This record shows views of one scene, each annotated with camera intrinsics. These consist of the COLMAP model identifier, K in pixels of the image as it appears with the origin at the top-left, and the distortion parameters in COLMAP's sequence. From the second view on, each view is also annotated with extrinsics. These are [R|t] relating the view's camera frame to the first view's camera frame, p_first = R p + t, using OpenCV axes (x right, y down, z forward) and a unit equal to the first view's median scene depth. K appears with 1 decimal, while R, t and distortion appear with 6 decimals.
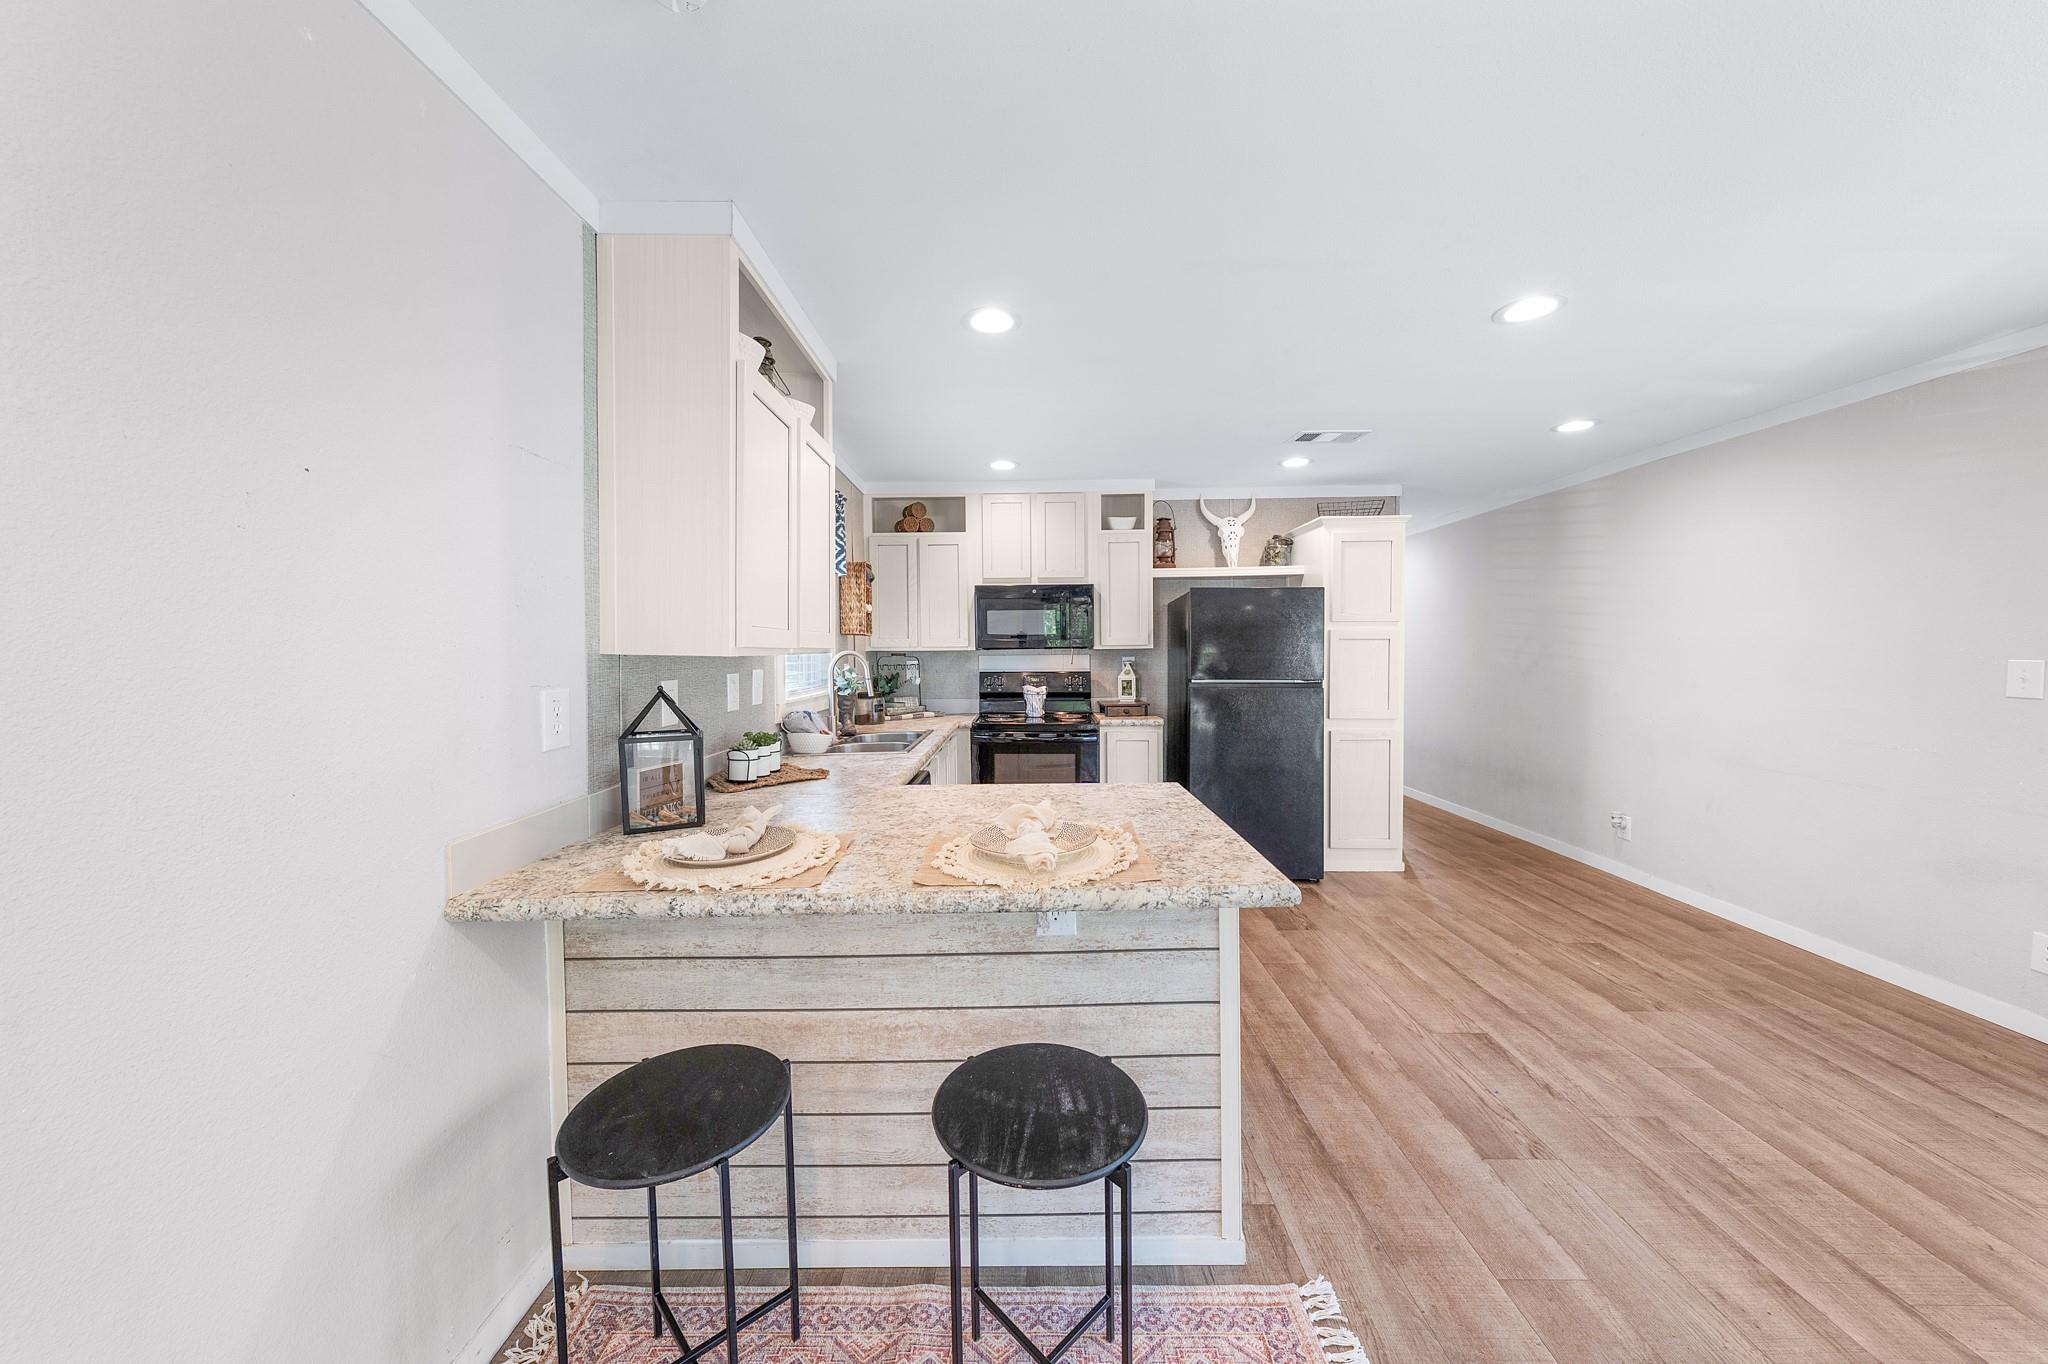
lens RADIAL K [[705.2, 0, 1012.0], [0, 705.2, 671.8], [0, 0, 1]] dist [-0.003946, 0.000202]
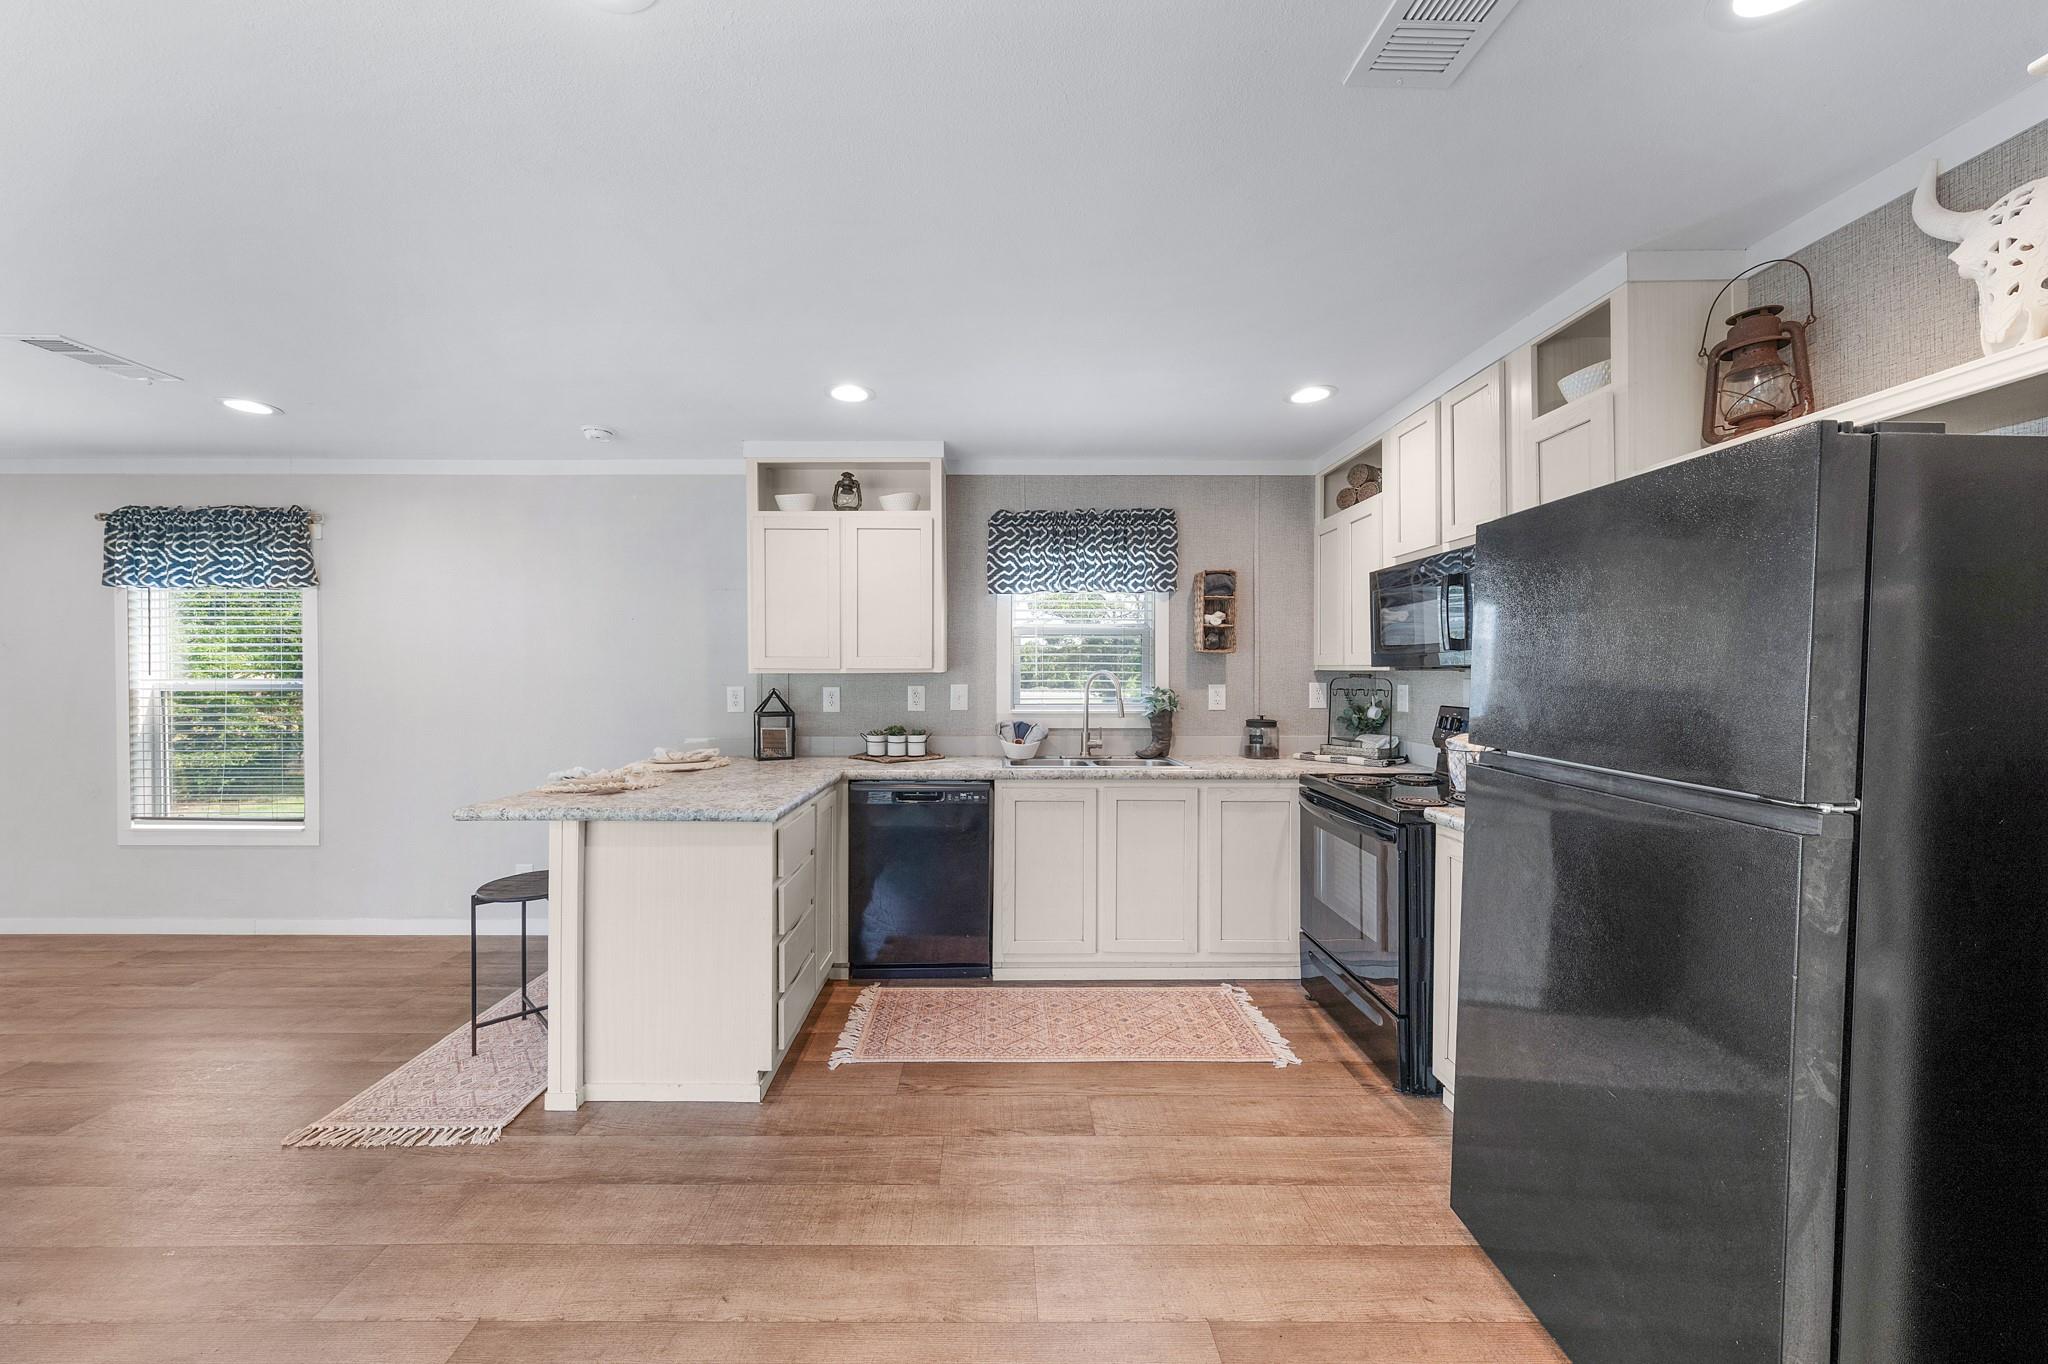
lens RADIAL K [[705.2, 0, 991.8], [0, 705.2, 678.0], [0, 0, 1]] dist [-0.003946, 0.000202]
pose [[0.019043, 0.014537, -0.999713, 0.597794], [-0.030777, 0.999429, 0.013946, -0.022368], [0.999345, 0.030503, 0.019479, 0.631052]]
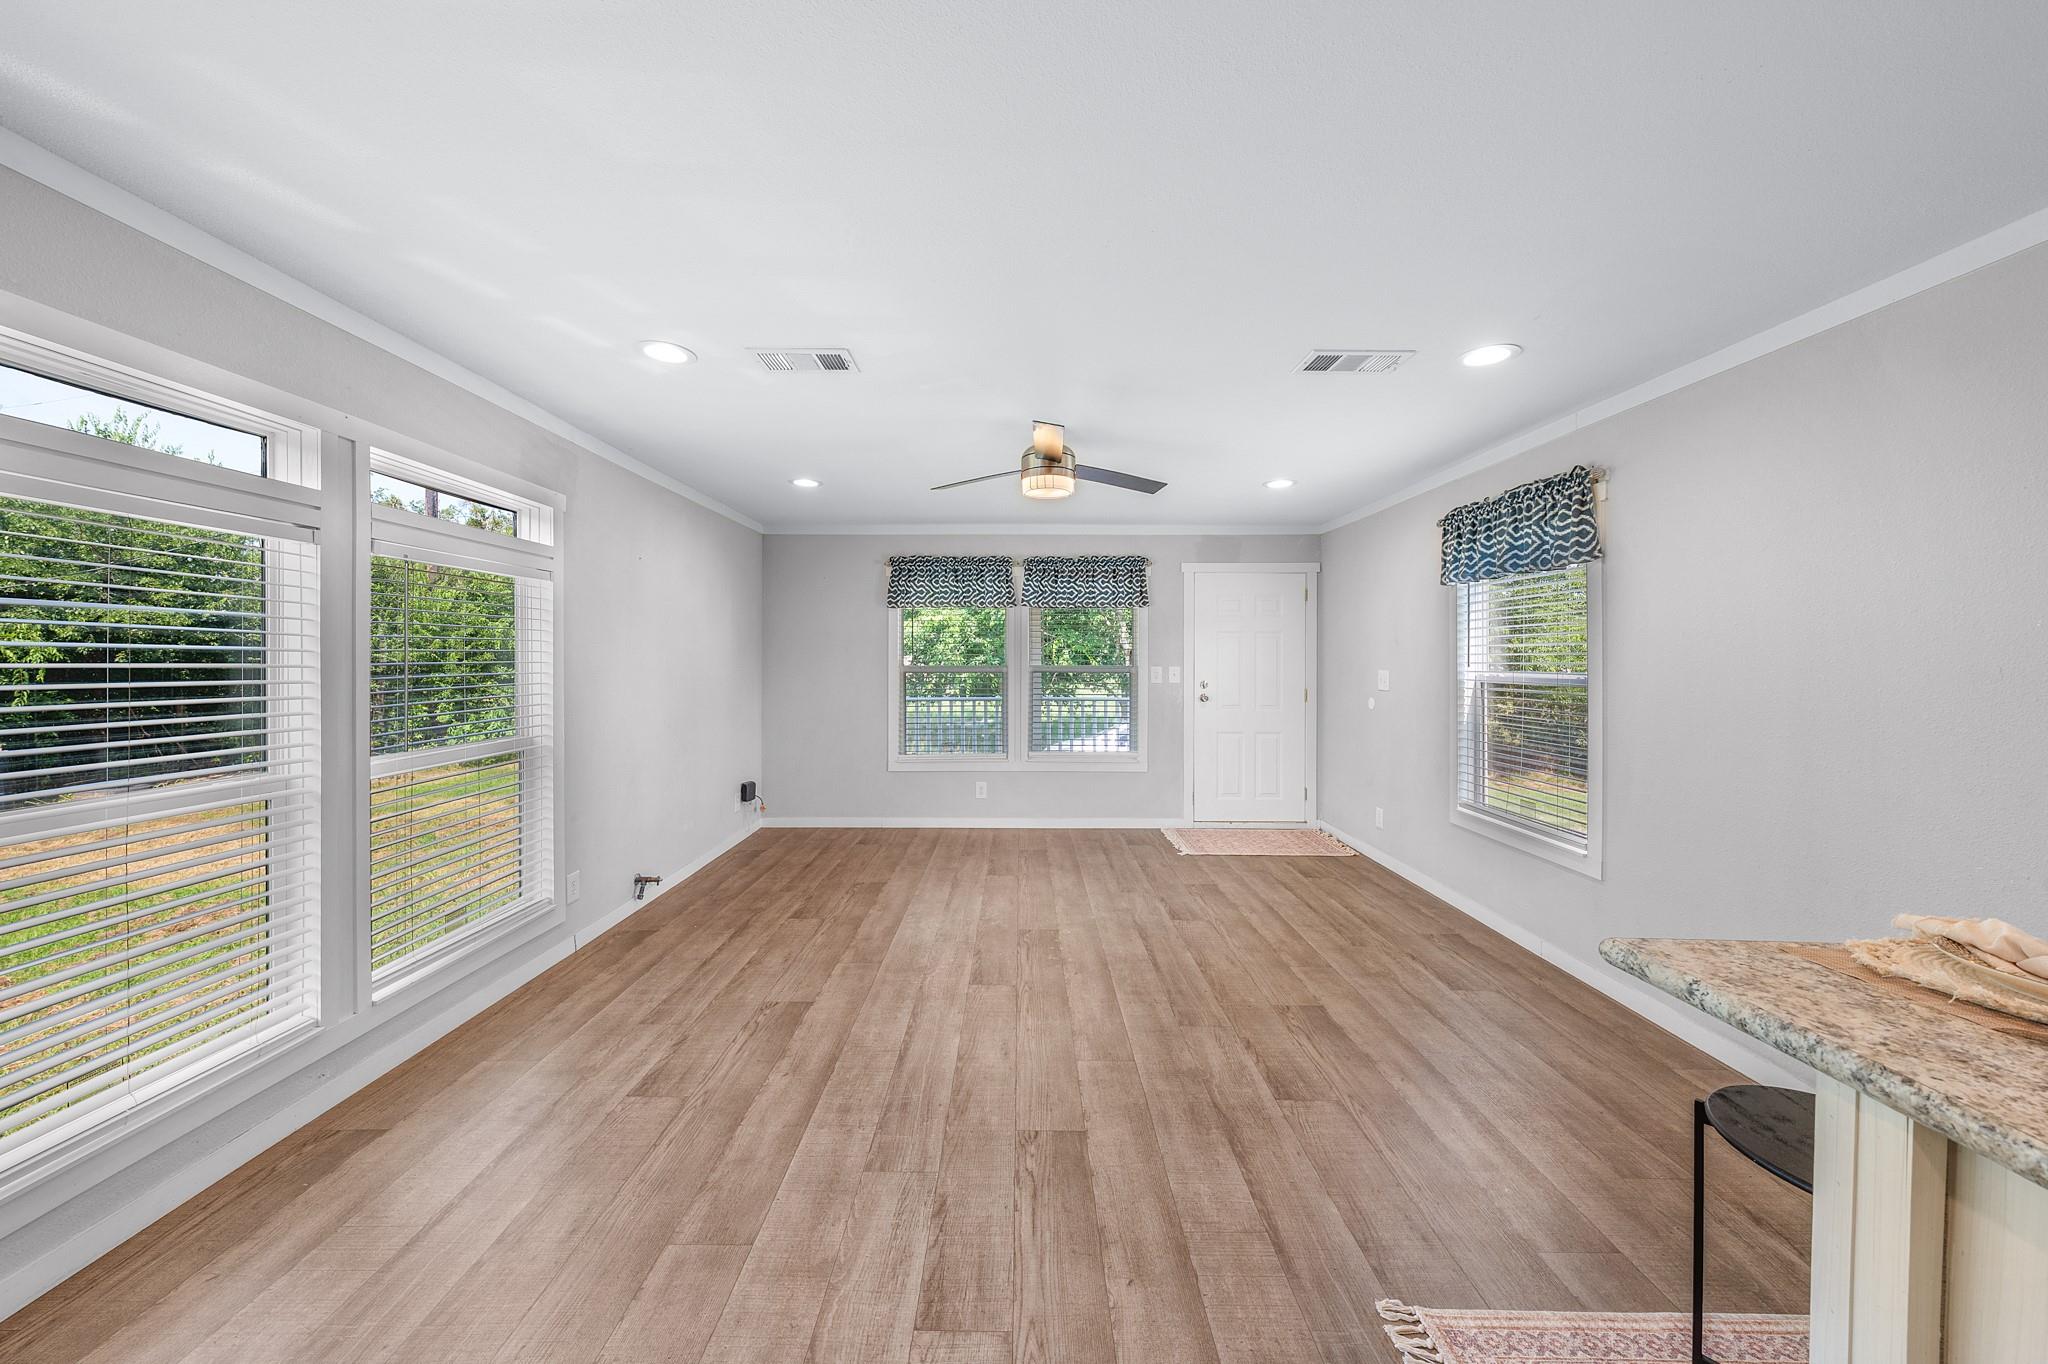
lens RADIAL K [[705.2, 0, 1016.5], [0, 705.2, 651.3], [0, 0, 1]] dist [-0.003946, 0.000202]
pose [[-0.999957, -0.003818, -0.008423, 0.320103], [-0.004006, 0.999740, 0.022458, -0.019510], [0.008335, 0.022491, -0.999712, 0.518379]]
